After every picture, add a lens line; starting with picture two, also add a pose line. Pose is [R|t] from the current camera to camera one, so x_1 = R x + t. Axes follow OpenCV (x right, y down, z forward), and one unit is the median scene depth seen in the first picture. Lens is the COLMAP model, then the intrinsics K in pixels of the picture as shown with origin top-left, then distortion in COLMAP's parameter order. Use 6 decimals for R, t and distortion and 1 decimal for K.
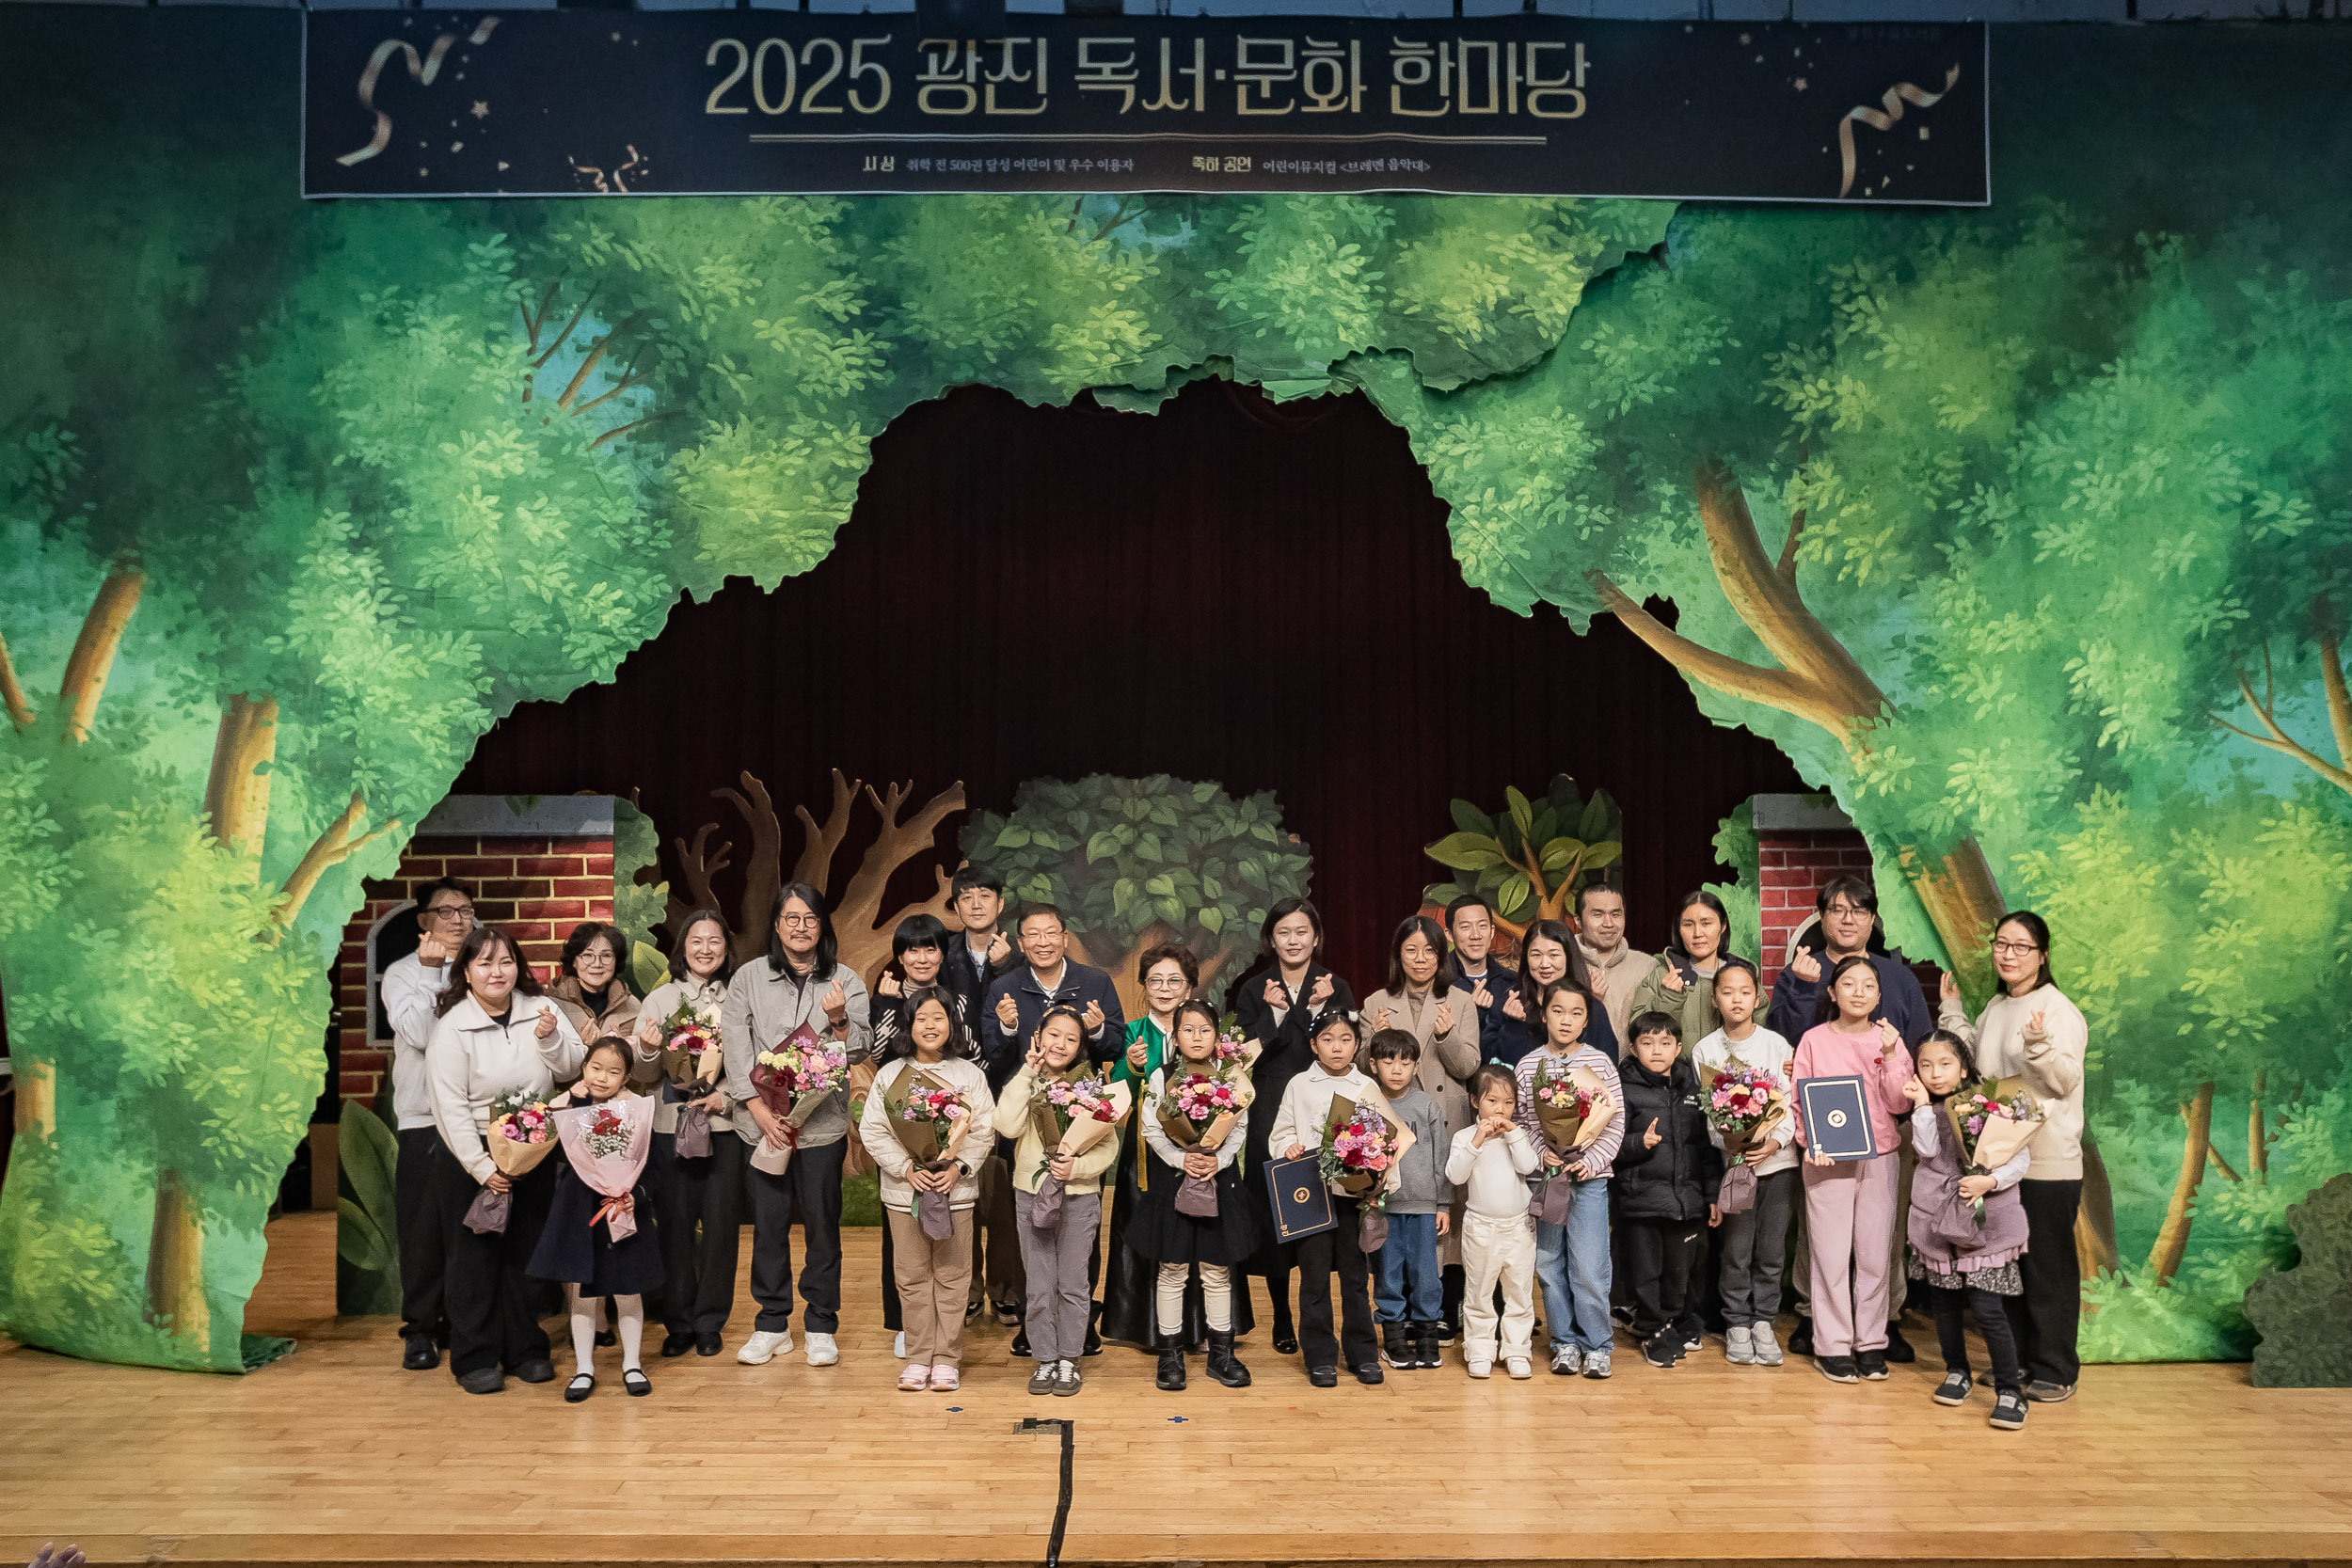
lens RADIAL K [[1788.9, 0, 1142.8], [0, 1788.9, 831.1], [0, 0, 1]] dist [-0.011610, -0.001033]
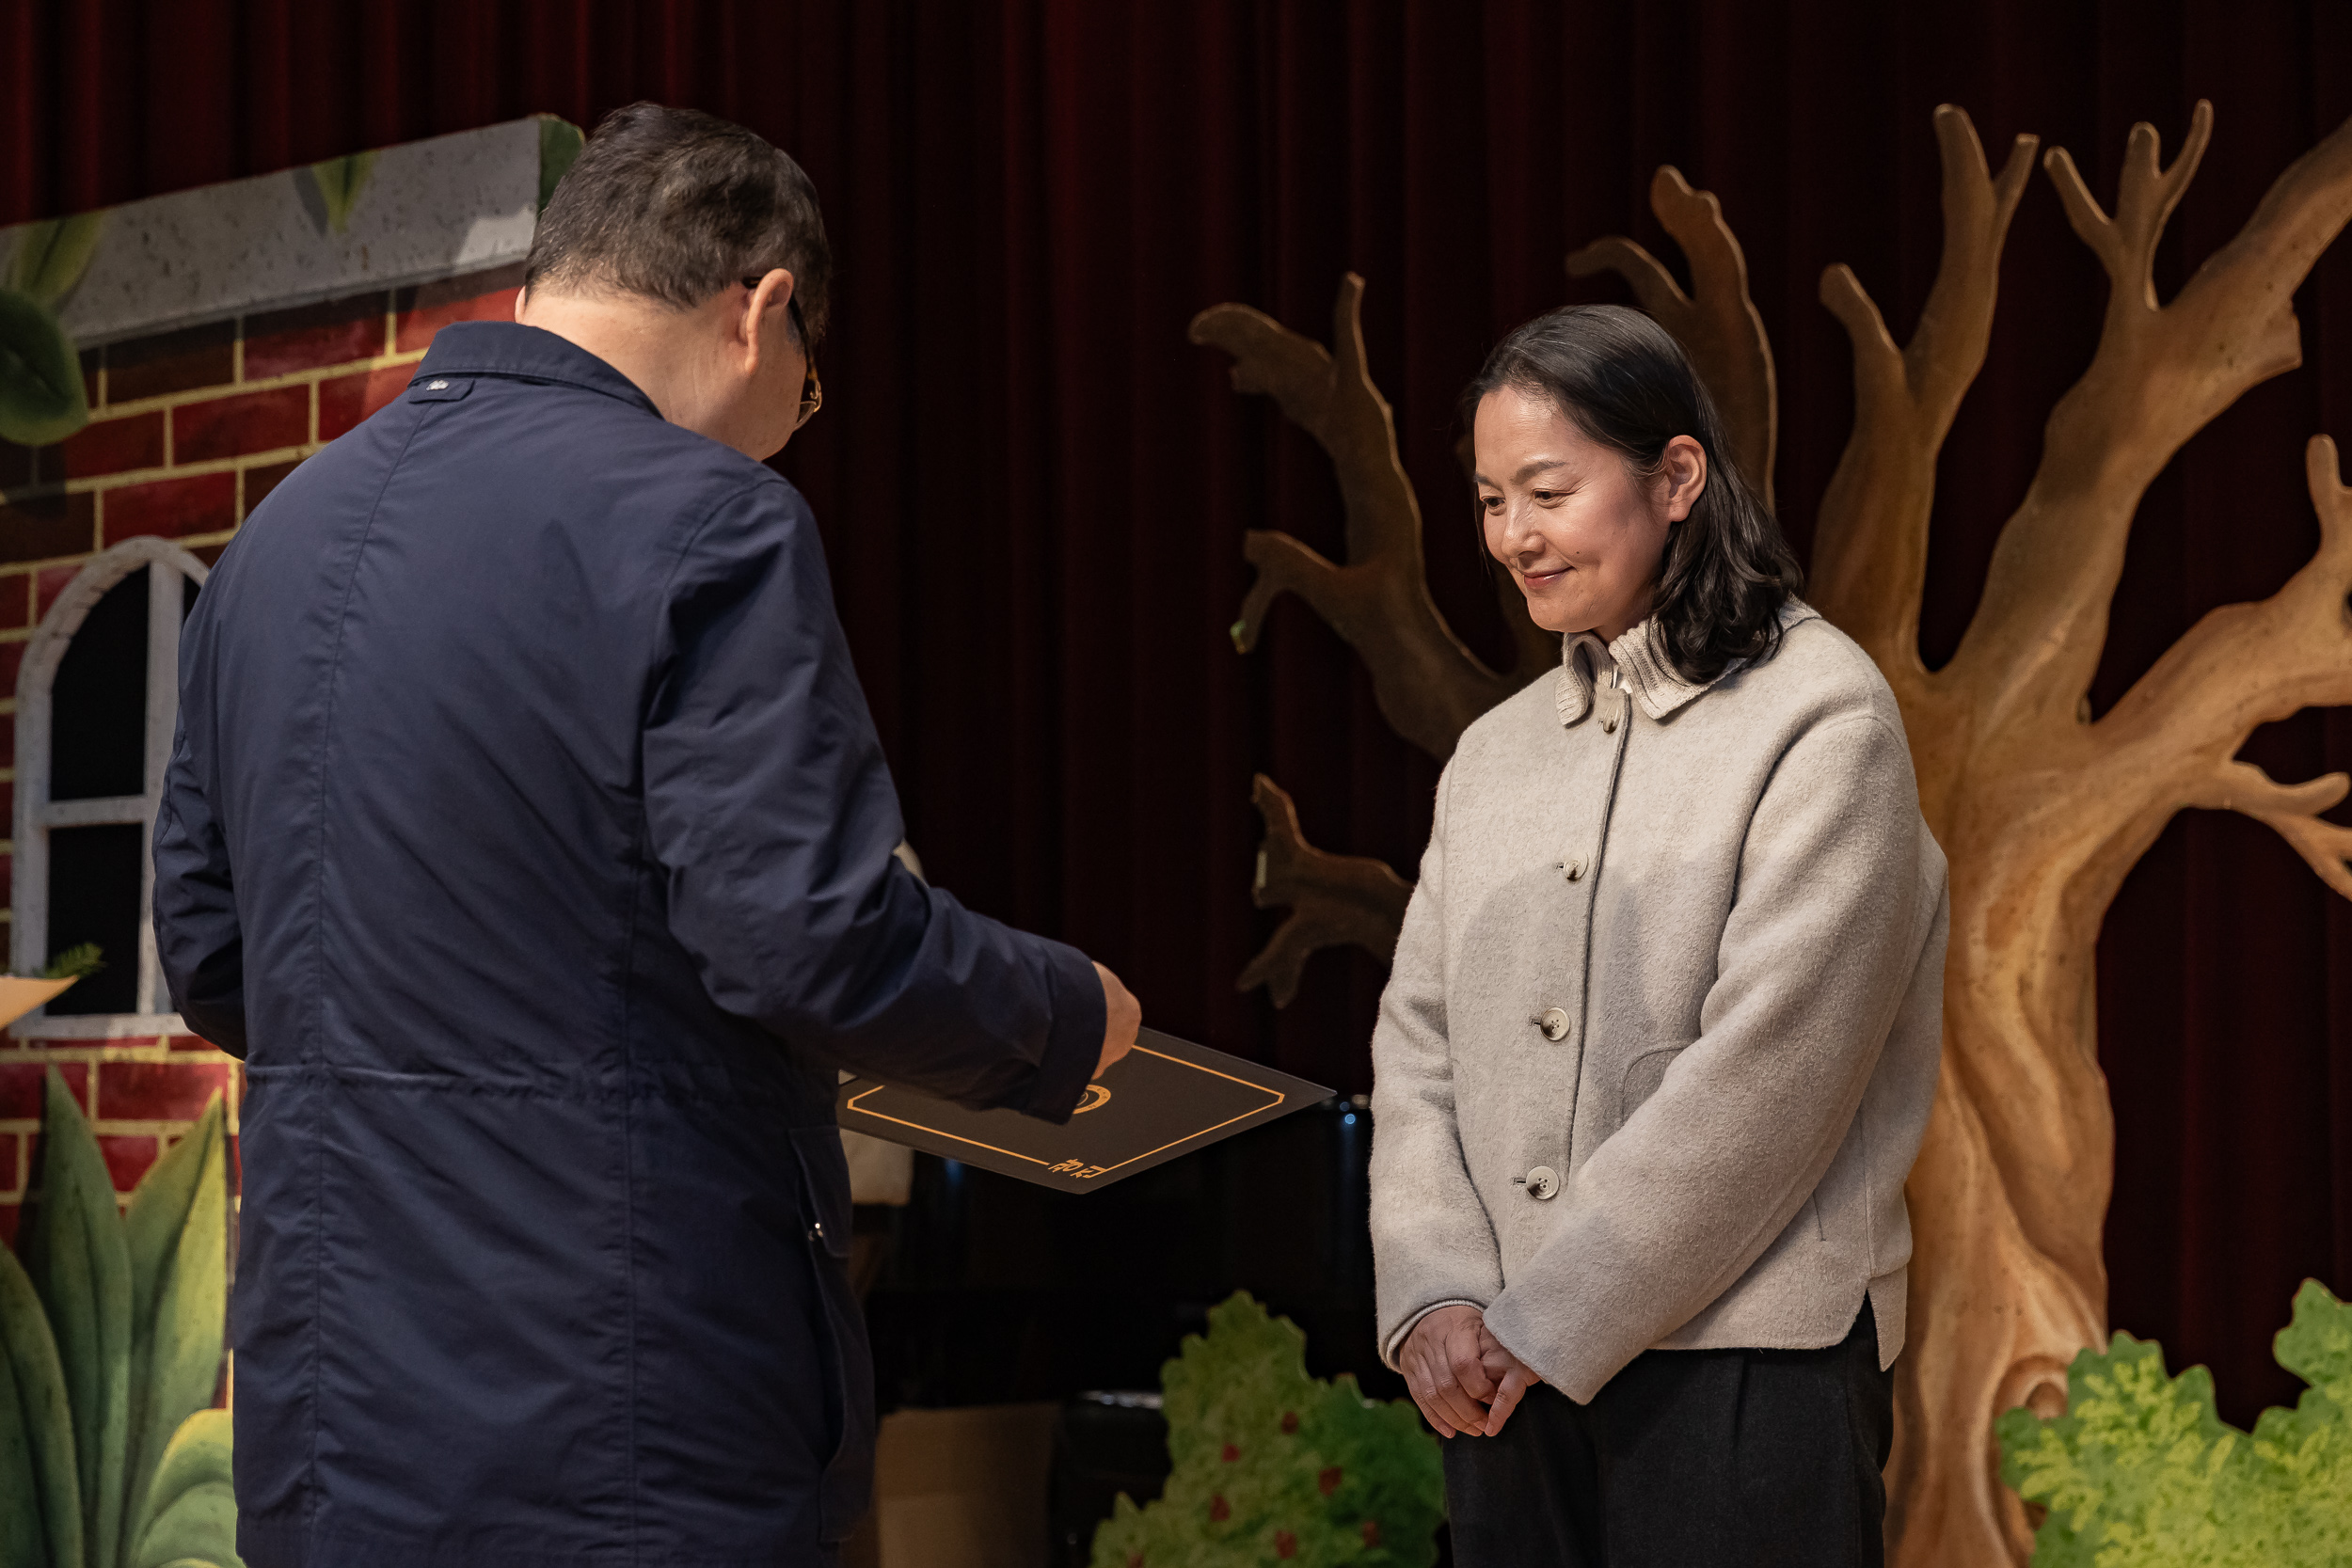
lens RADIAL K [[4423.8, 0, 1202.7], [0, 4423.8, 817.1], [0, 0, 1]] dist [0.086410, 0.000000]
pose [[0.711026, -0.041513, -0.701939, 0.194403], [0.012583, 0.998847, -0.046325, 0.094671], [0.703053, 0.024106, 0.710729, 0.472296]]
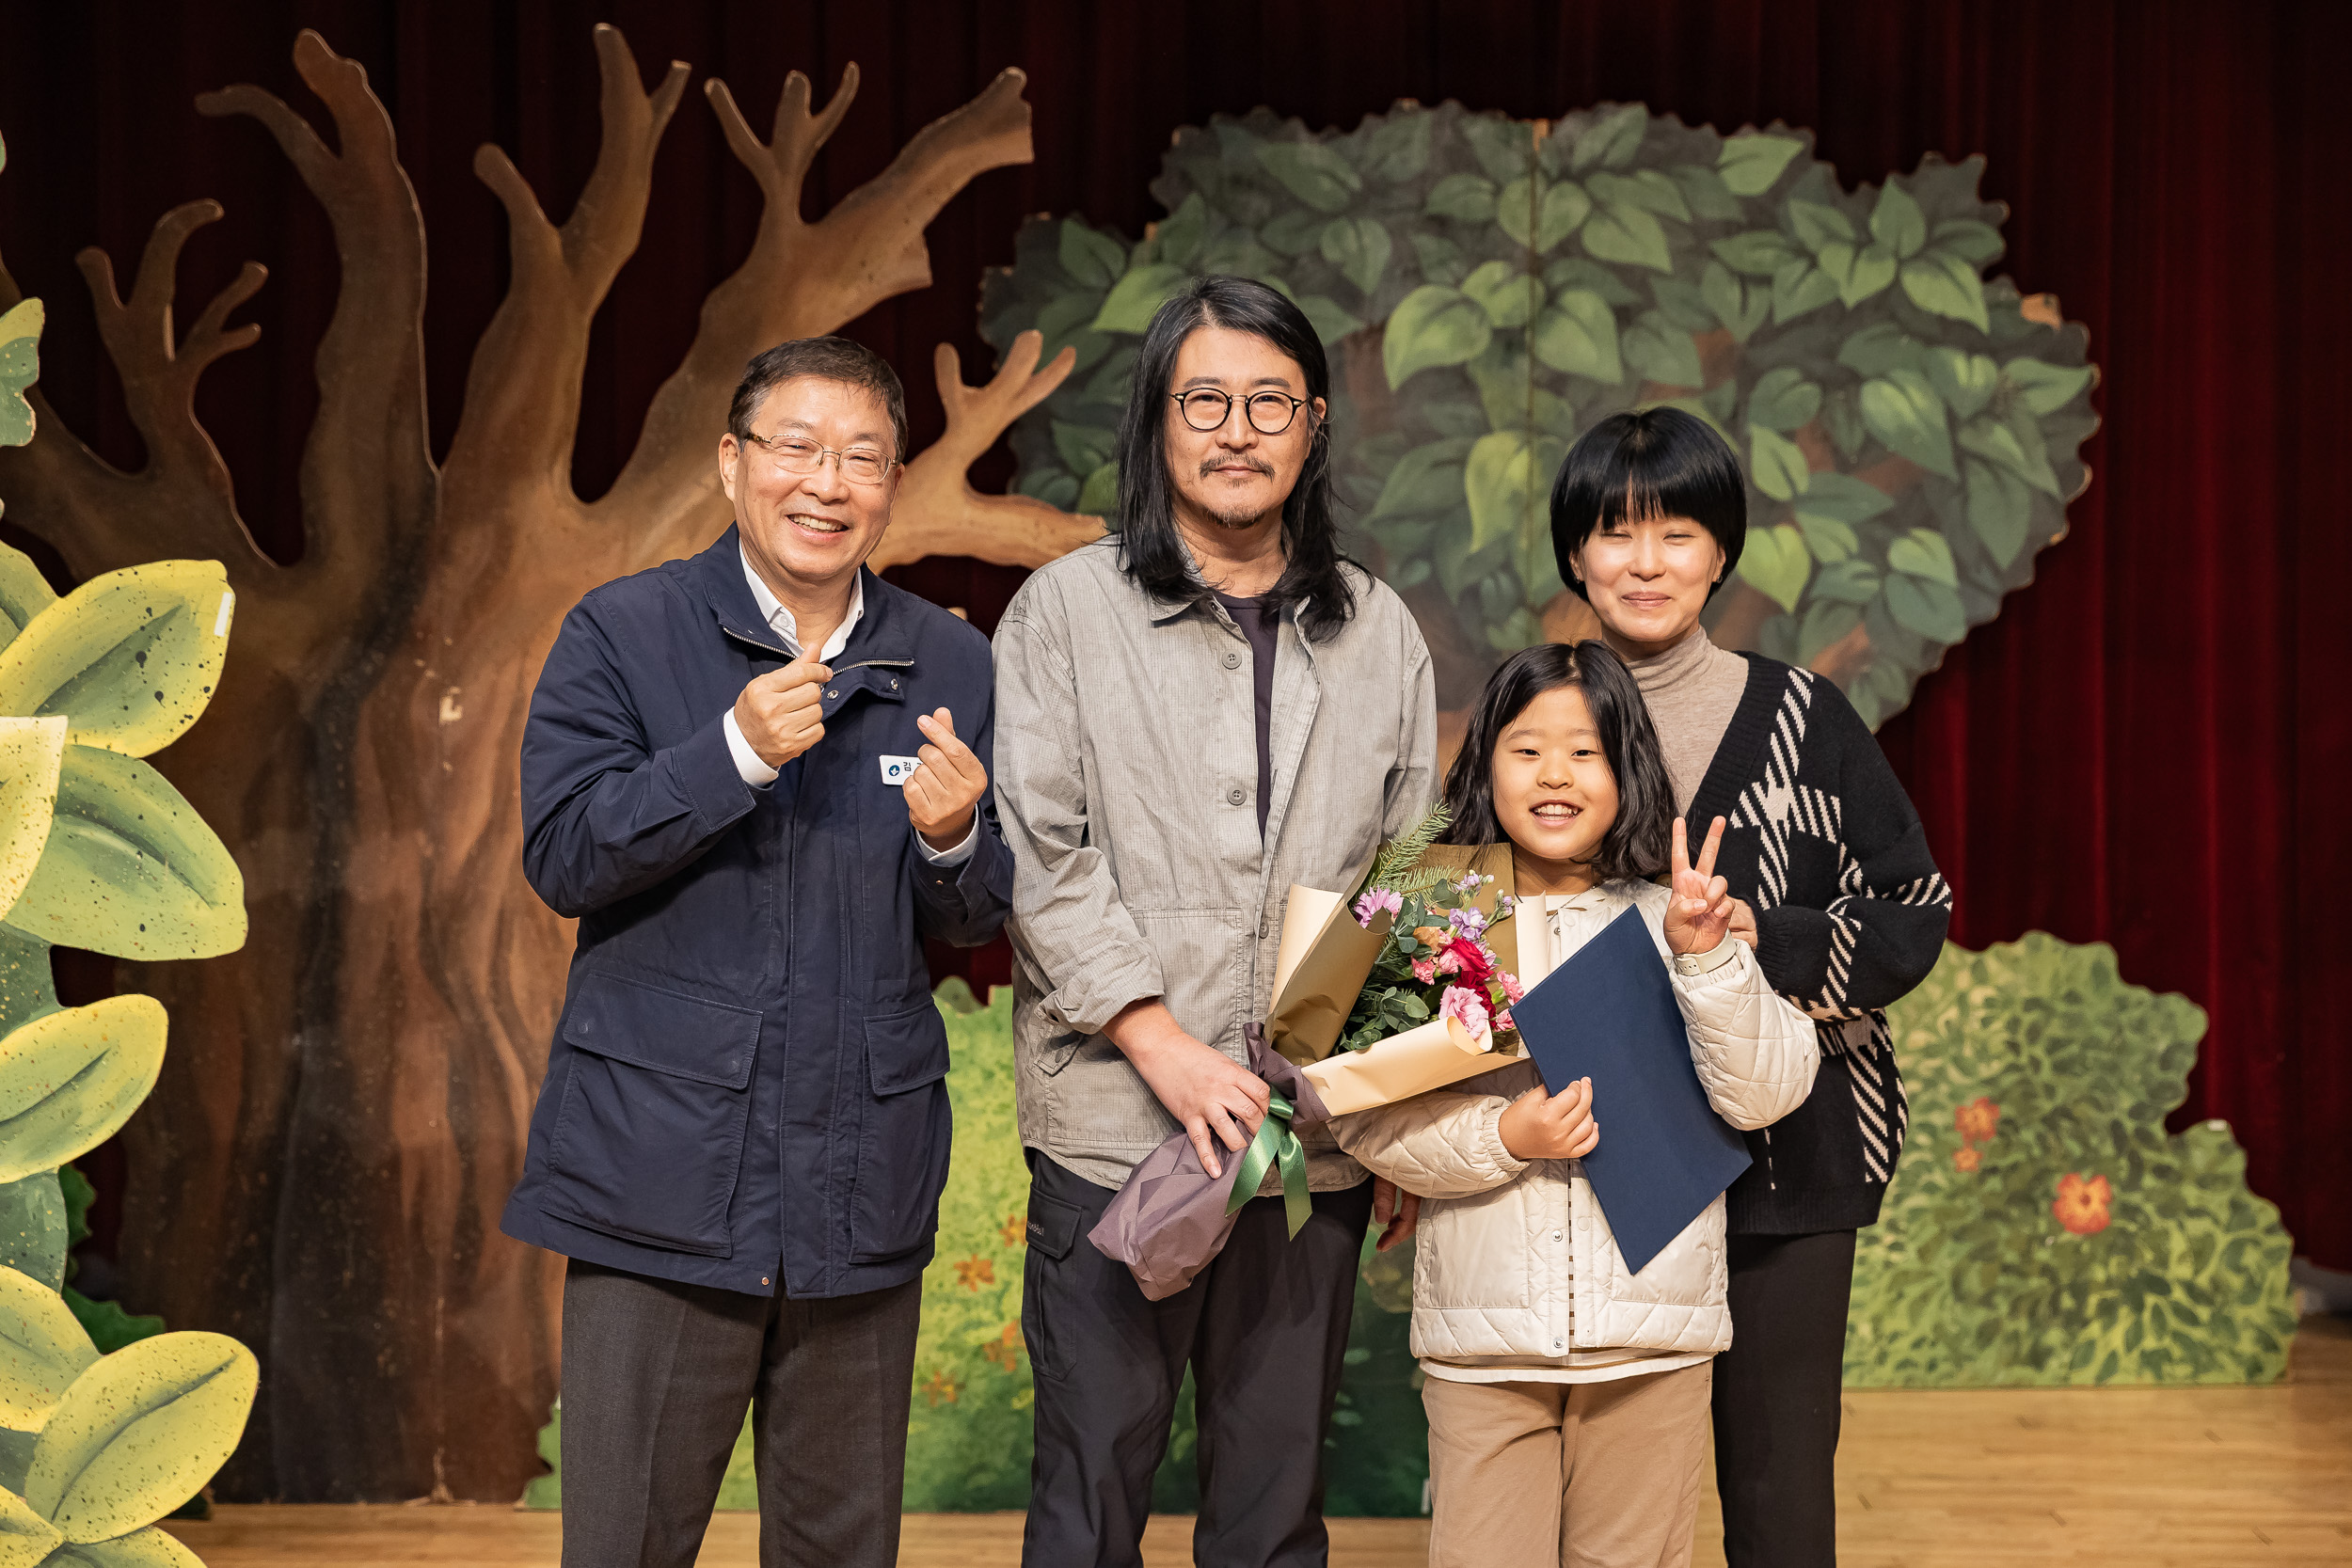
lens RADIAL K [[4423.8, 0, 1168.4], [0, 4423.8, 833.6], [0, 0, 1]] dist [0.086410, 0.000000]
pose [[0.999584, 0.007910, -0.027724, -0.053623], [-0.006018, 0.997689, 0.067678, 0.050527], [0.028196, -0.067483, 0.997322, 0.237199]]
